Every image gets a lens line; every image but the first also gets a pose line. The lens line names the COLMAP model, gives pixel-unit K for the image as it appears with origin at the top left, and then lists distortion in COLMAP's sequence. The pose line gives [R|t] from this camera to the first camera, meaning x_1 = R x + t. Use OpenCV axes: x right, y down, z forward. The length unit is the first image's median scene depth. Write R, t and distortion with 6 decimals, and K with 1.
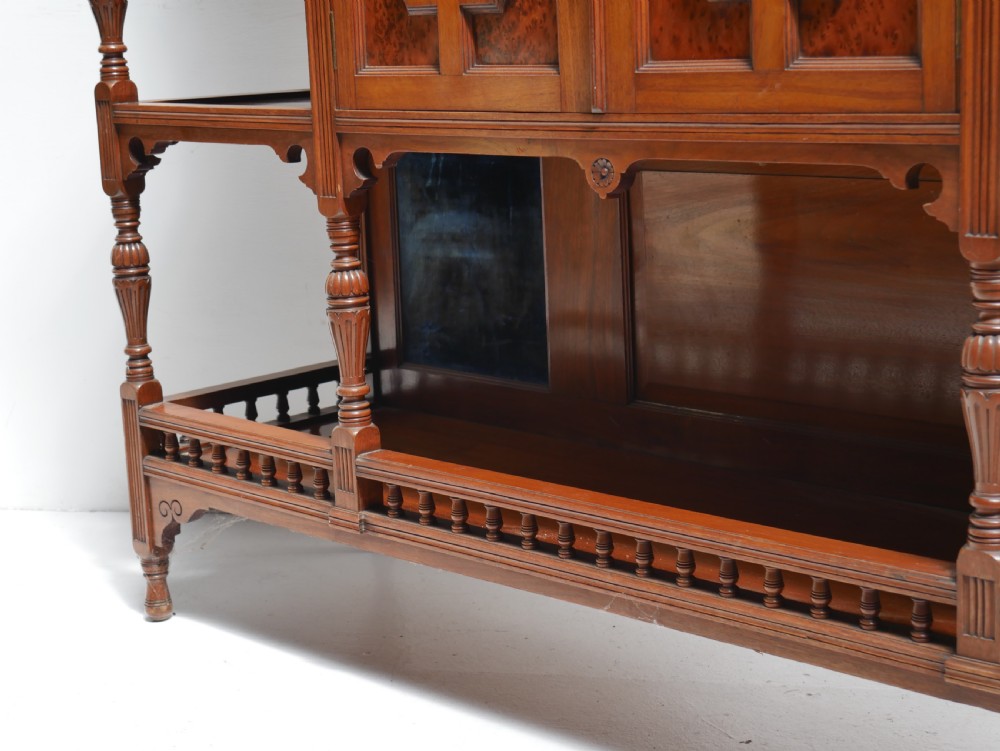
lens RADIAL K [[1809.7, 0, 500.0], [0, 1809.7, 375.5], [0, 0, 1]] dist [-0.005242, 0.299963]
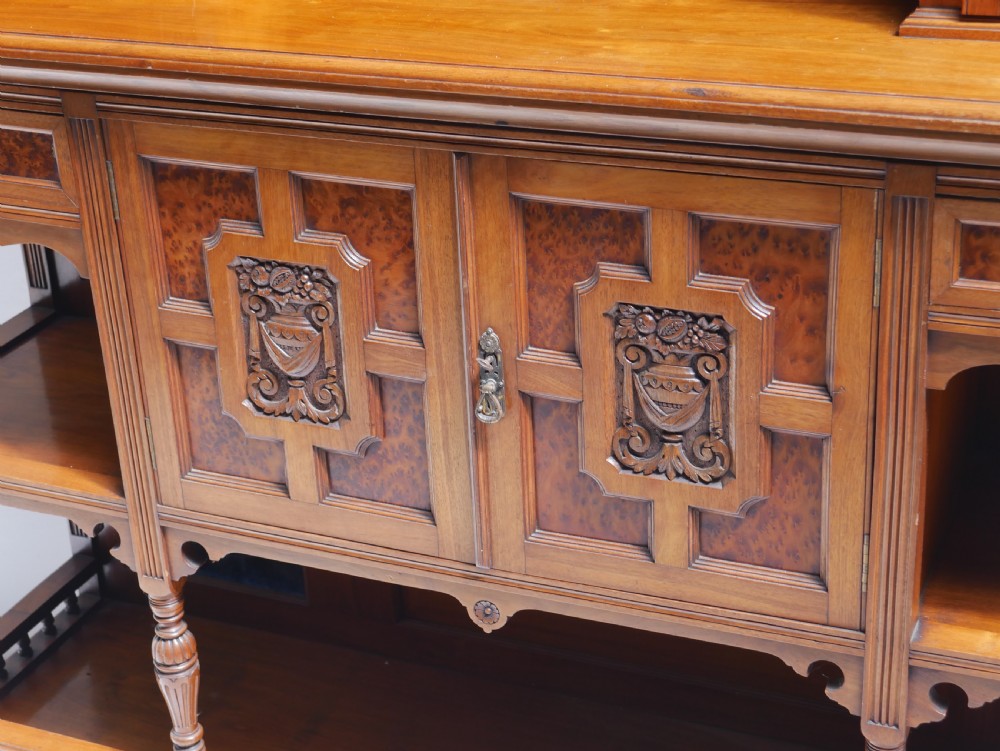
lens RADIAL K [[1809.7, 0, 500.0], [0, 1809.7, 375.5], [0, 0, 1]] dist [-0.005242, 0.299963]
pose [[0.932124, -0.159282, 0.325230, -0.246212], [0.078387, 0.965529, 0.248210, -0.484096], [-0.353555, -0.205869, 0.912478, 0.056422]]
